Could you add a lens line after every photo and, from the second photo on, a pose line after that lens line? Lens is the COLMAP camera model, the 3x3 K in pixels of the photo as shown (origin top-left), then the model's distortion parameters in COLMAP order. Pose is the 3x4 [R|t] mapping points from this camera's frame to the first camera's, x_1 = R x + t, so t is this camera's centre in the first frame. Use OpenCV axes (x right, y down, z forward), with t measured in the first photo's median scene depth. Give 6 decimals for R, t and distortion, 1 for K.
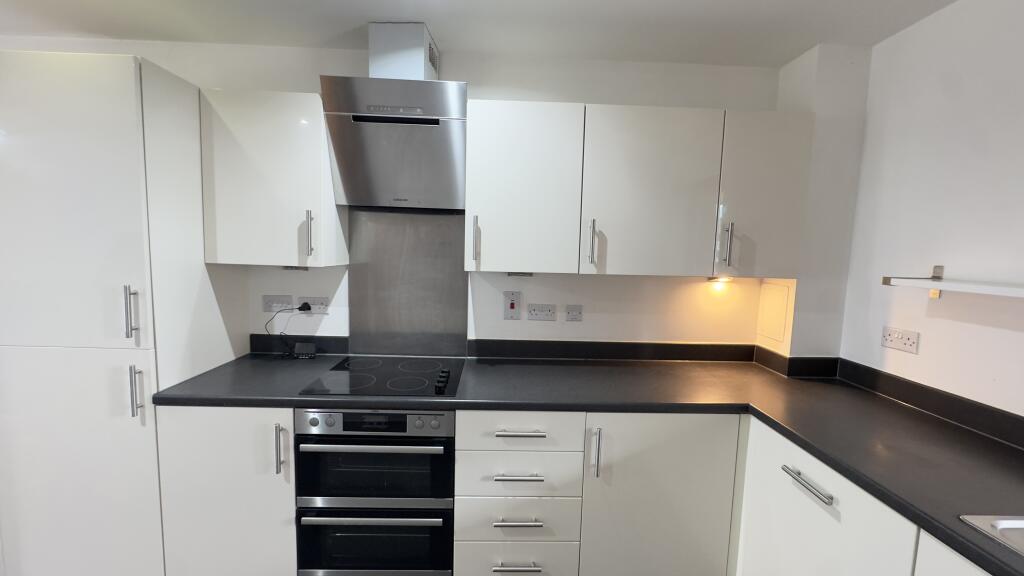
lens RADIAL K [[404.6, 0, 512.1], [0, 404.6, 288.1], [0, 0, 1]] dist [-0.002969, 0.000681]
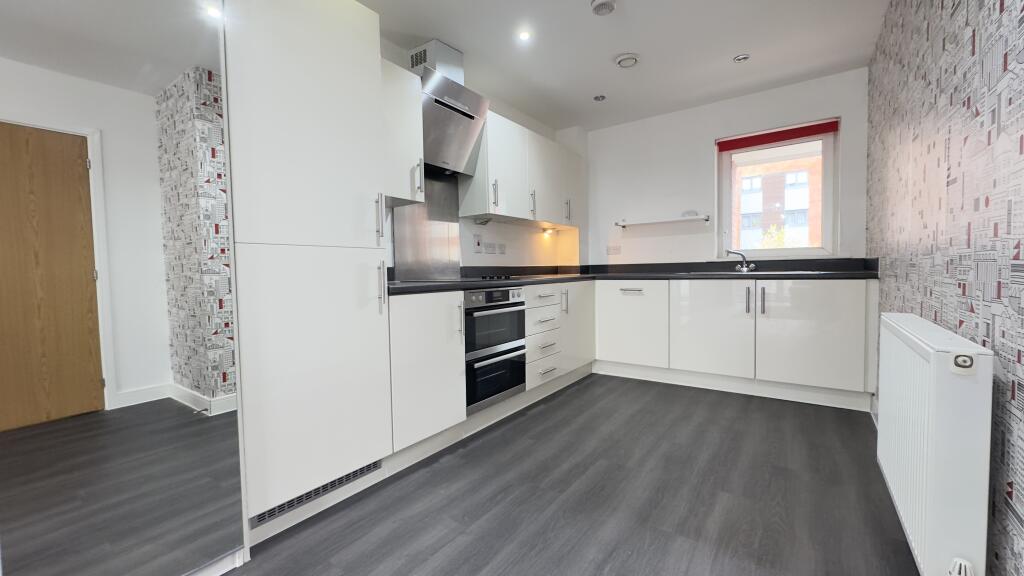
lens RADIAL K [[404.6, 0, 511.2], [0, 404.6, 288.4], [0, 0, 1]] dist [-0.002969, 0.000681]
pose [[0.603481, -0.075412, 0.793803, -1.366045], [0.112842, 0.993576, 0.008603, 0.250960], [-0.789352, 0.084382, 0.608114, -0.029078]]
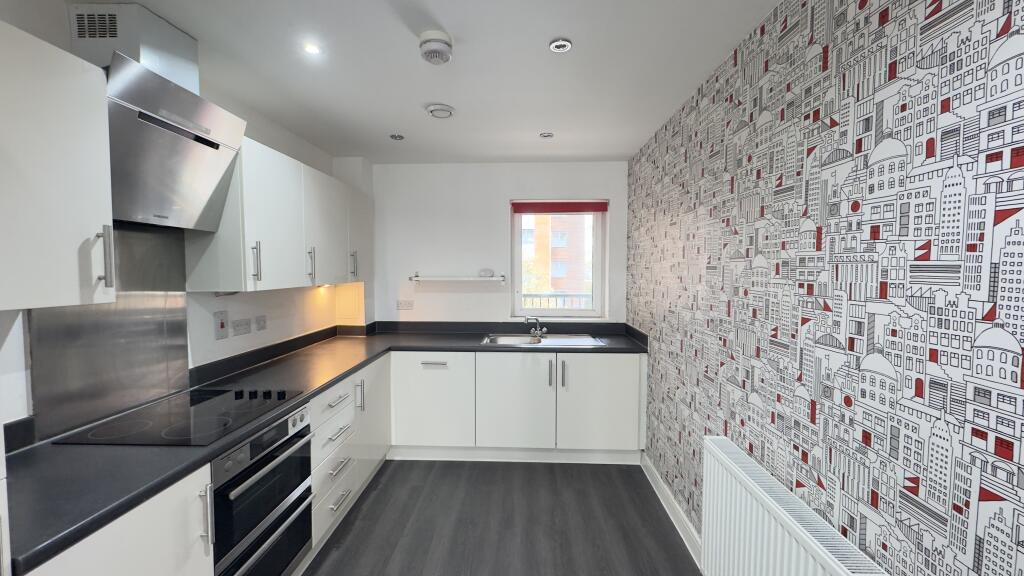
lens RADIAL K [[404.6, 0, 509.1], [0, 404.6, 288.8], [0, 0, 1]] dist [-0.002969, 0.000681]
pose [[0.065120, -0.075672, 0.995004, -1.128477], [0.097781, 0.992806, 0.069106, -0.055847], [-0.993075, 0.092793, 0.072051, 0.232231]]
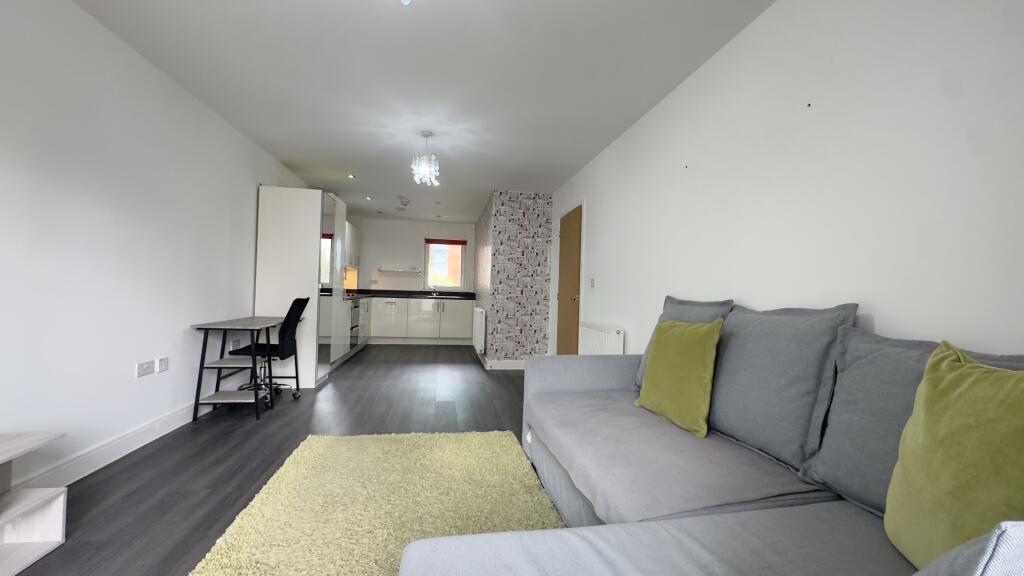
lens RADIAL K [[404.6, 0, 509.9], [0, 404.6, 290.7], [0, 0, 1]] dist [-0.002969, 0.000681]
pose [[-0.140288, -0.025984, 0.989770, -3.808638], [0.062723, 0.997414, 0.035075, 0.148865], [-0.988122, 0.067002, -0.138296, 0.045550]]
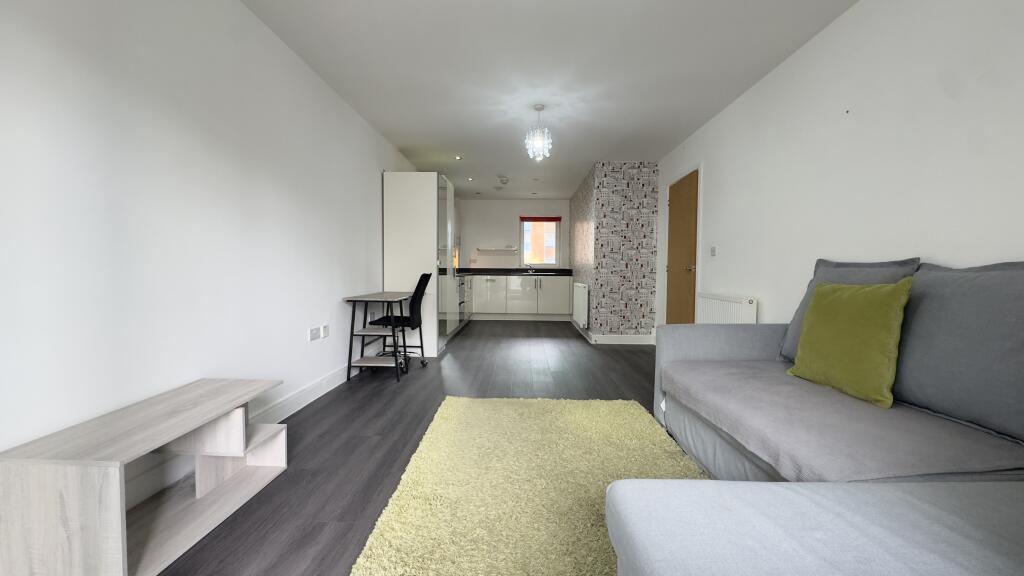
lens RADIAL K [[404.6, 0, 510.9], [0, 404.6, 290.4], [0, 0, 1]] dist [-0.002969, 0.000681]
pose [[0.053825, -0.073216, 0.995863, -3.825336], [0.090560, 0.993556, 0.068152, 0.175001], [-0.994435, 0.086517, 0.060108, 0.223115]]
